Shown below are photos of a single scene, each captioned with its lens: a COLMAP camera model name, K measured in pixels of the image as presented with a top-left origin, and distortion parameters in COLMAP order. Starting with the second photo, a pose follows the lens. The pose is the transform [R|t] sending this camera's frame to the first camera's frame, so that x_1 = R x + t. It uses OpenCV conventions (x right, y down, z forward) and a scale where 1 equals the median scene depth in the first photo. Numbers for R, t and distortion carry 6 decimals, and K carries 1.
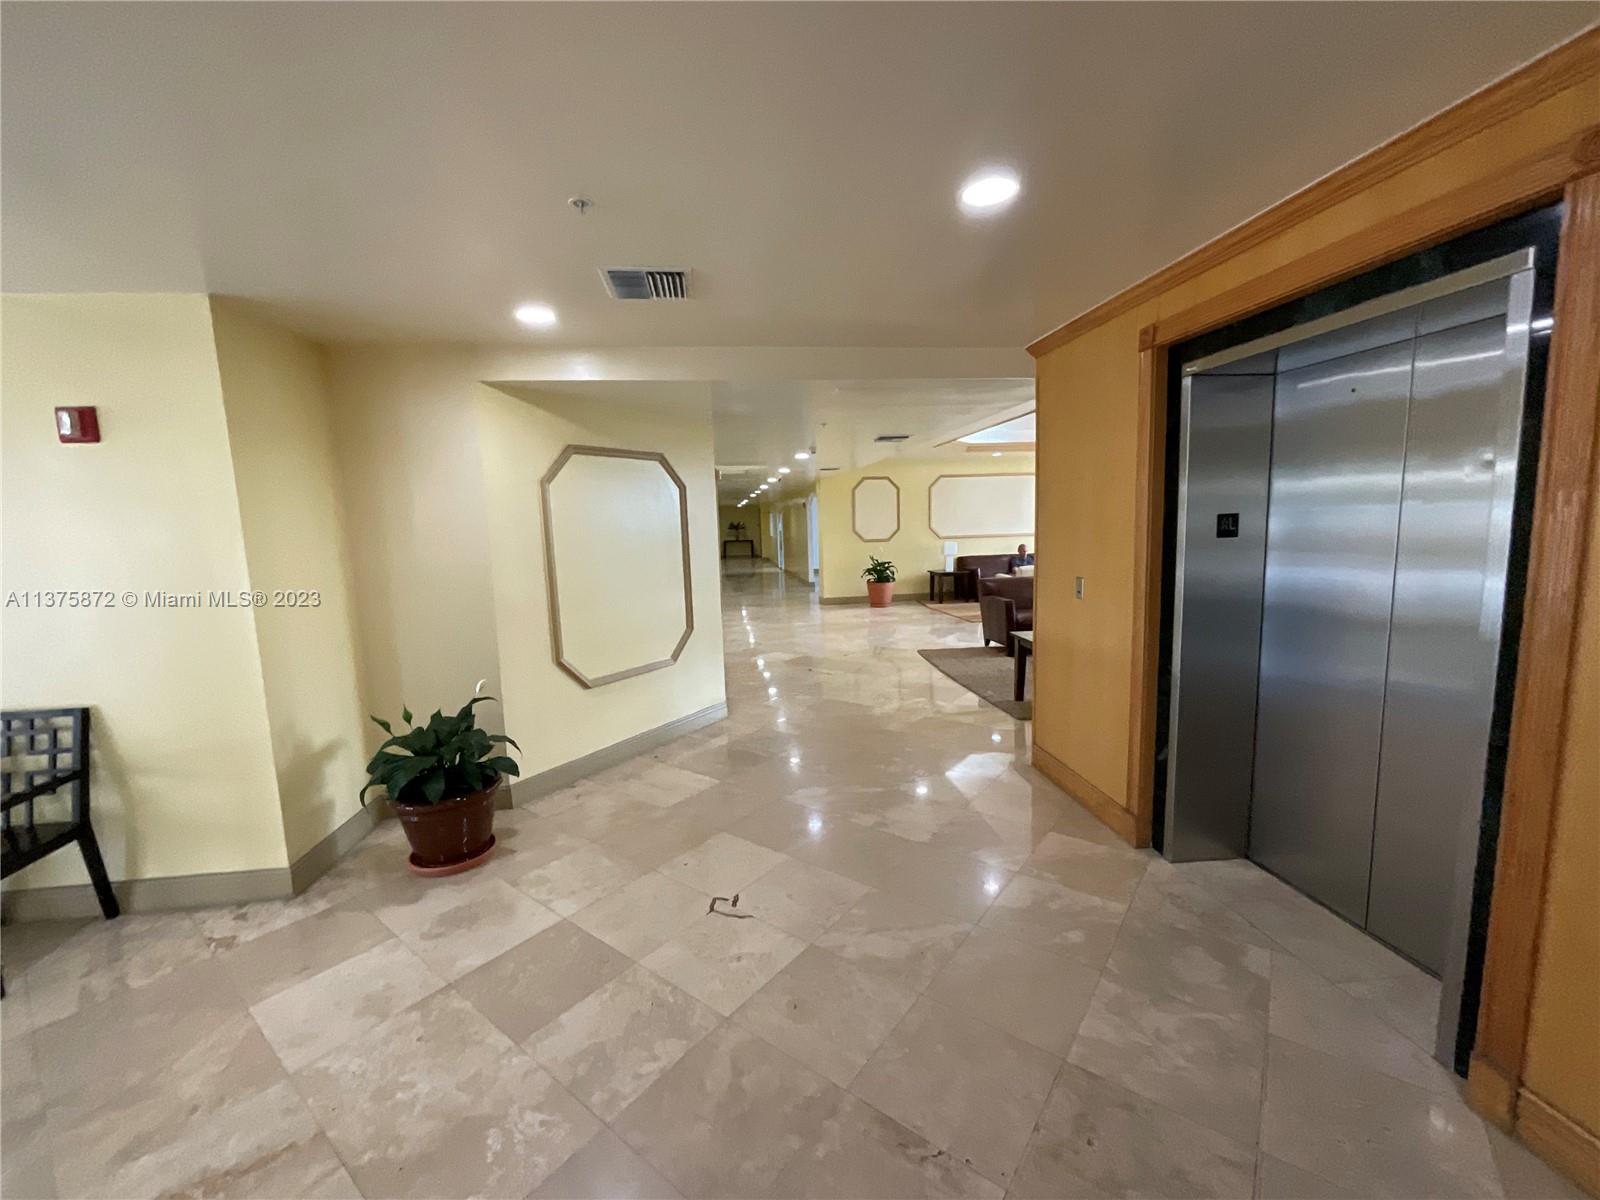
lens RADIAL K [[646.4, 0, 801.5], [0, 646.4, 601.1], [0, 0, 1]] dist [0.001821, 0.000001]
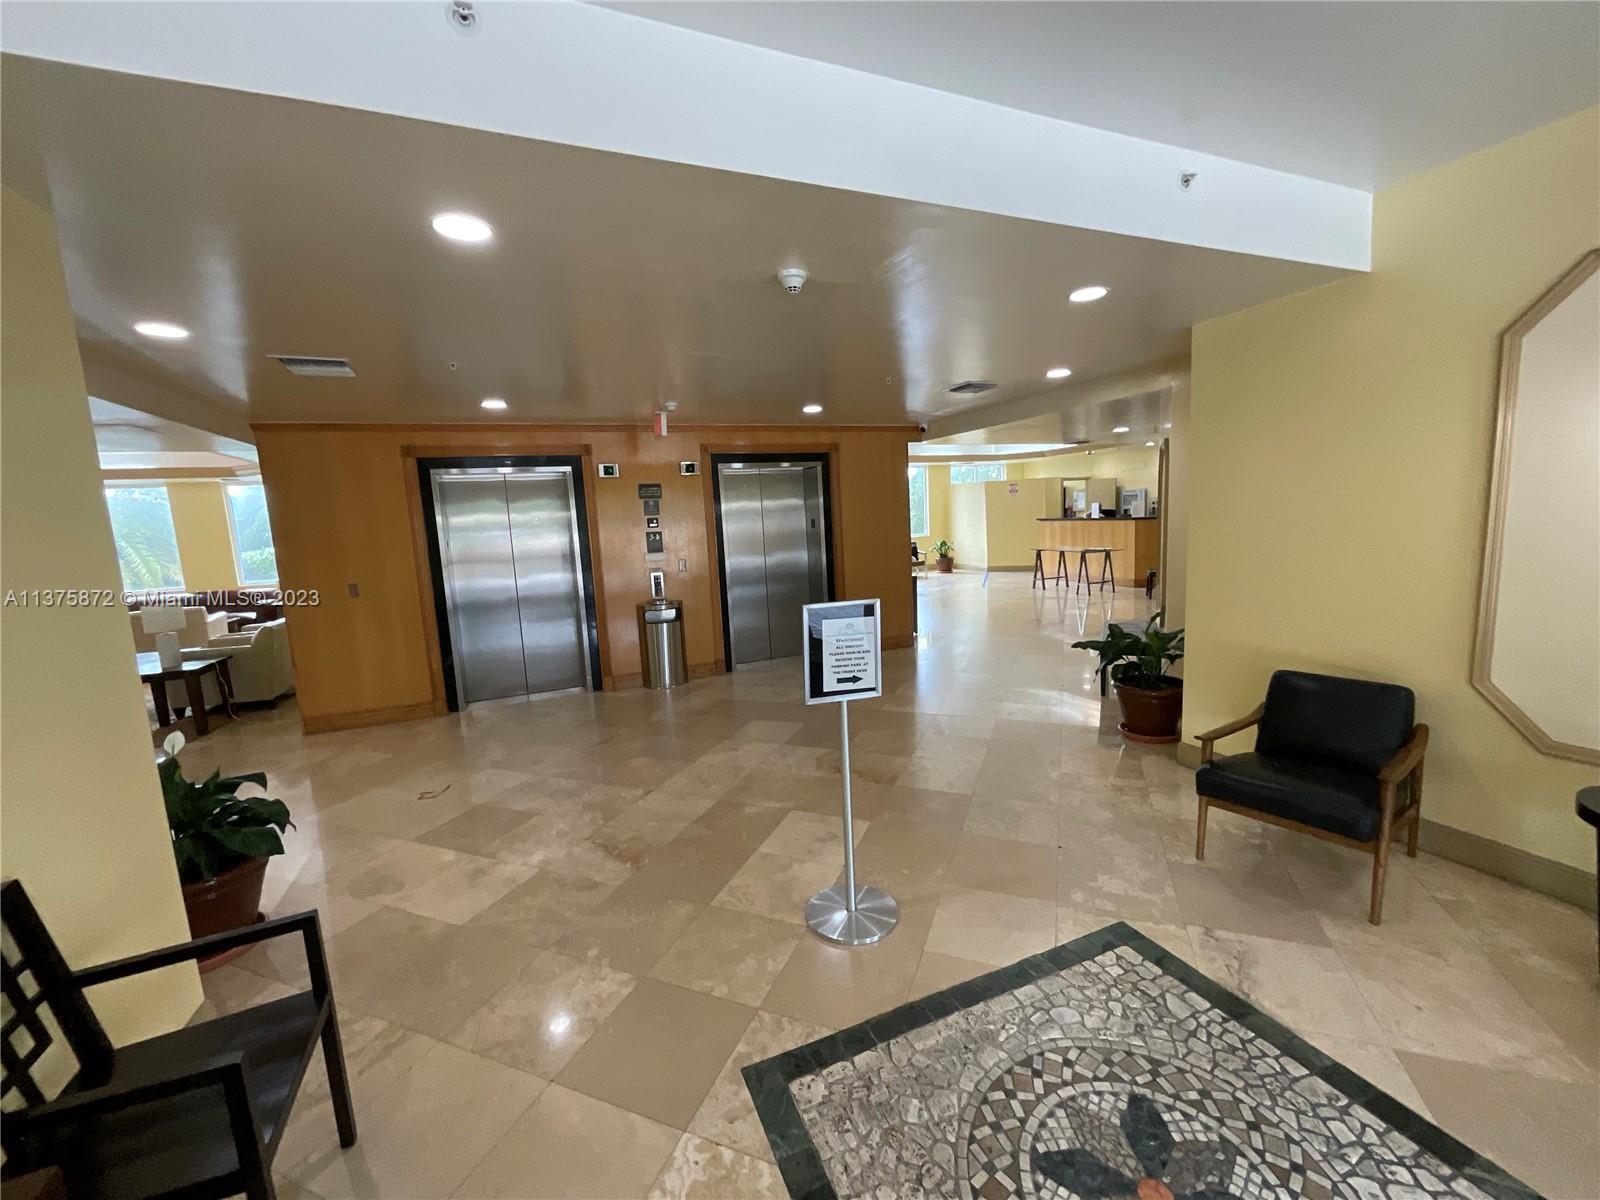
lens RADIAL K [[646.4, 0, 801.5], [0, 646.4, 601.1], [0, 0, 1]] dist [0.001821, 0.000001]
pose [[-0.268219, -0.085798, 0.959530, -1.758321], [0.178983, 0.974246, 0.137145, -0.025169], [-0.946585, 0.208525, -0.245955, 0.452955]]
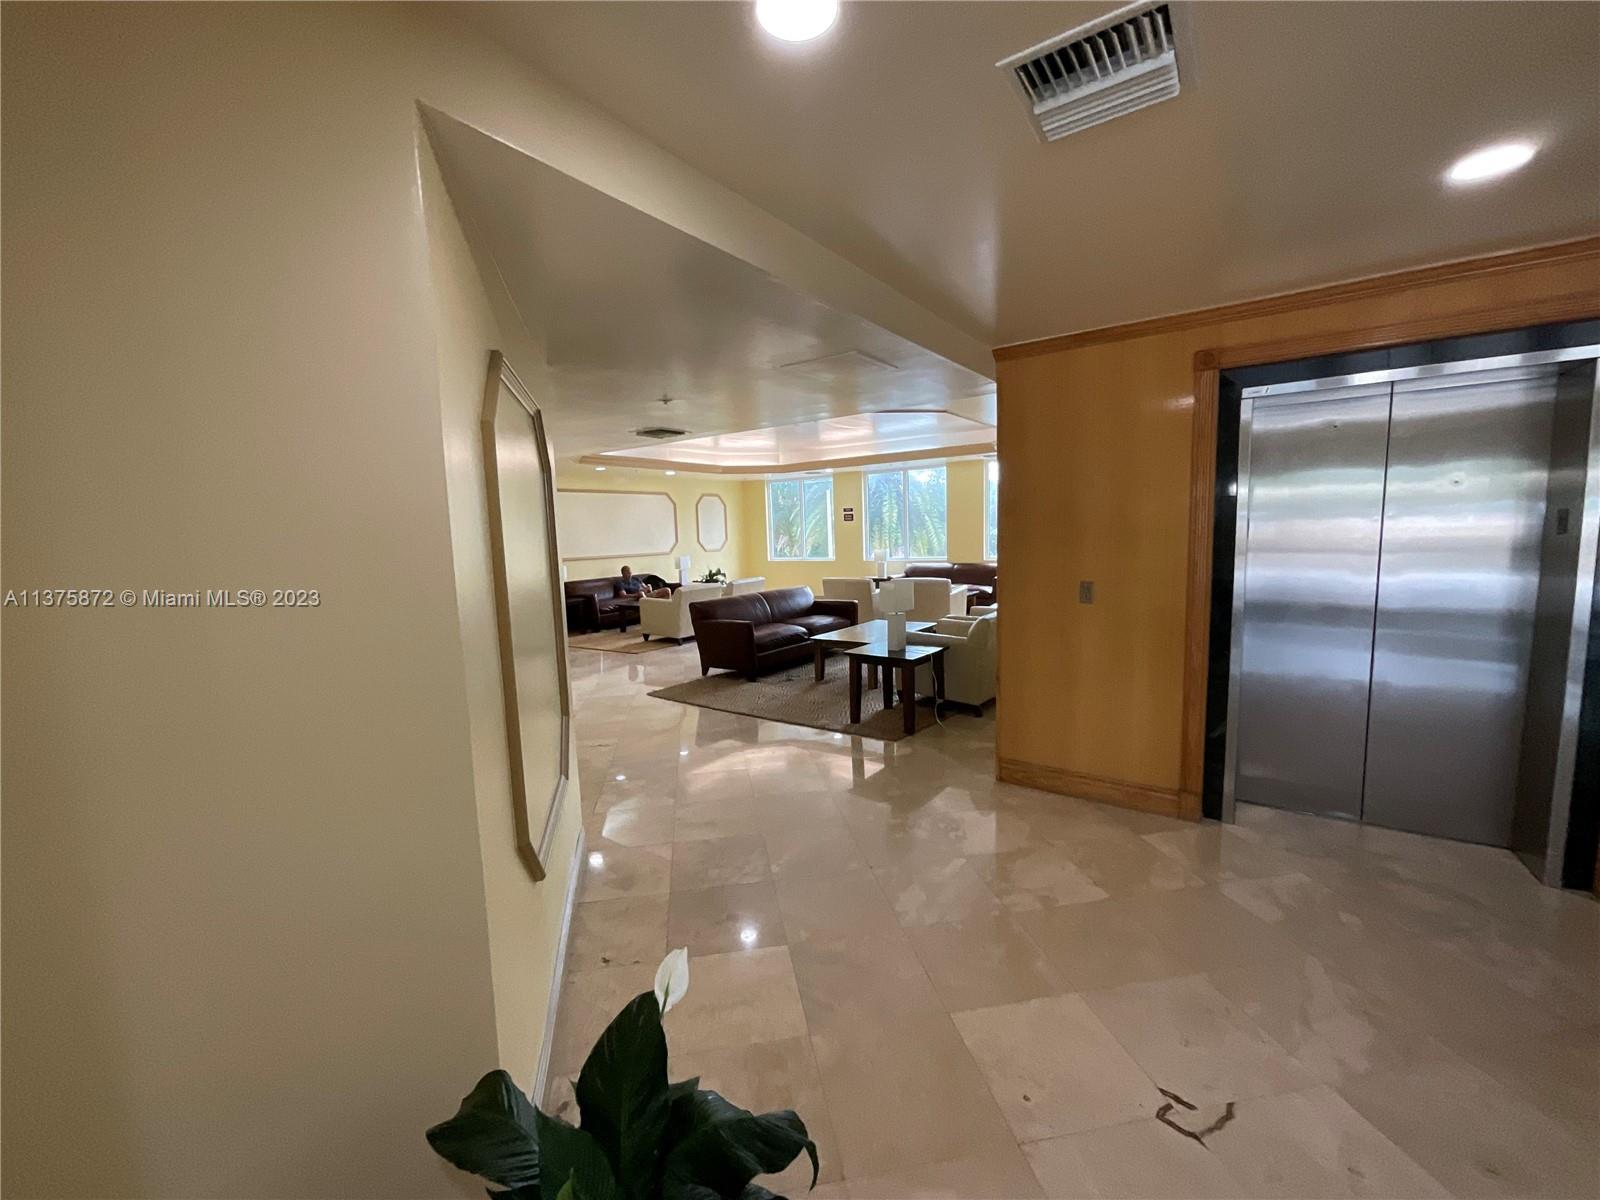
lens RADIAL K [[646.4, 0, 801.5], [0, 646.4, 601.1], [0, 0, 1]] dist [0.001821, 0.000001]
pose [[0.676544, -0.074731, 0.732601, -0.798183], [0.102139, 0.994744, 0.007148, -0.076253], [-0.729284, 0.069991, 0.680621, 0.800908]]
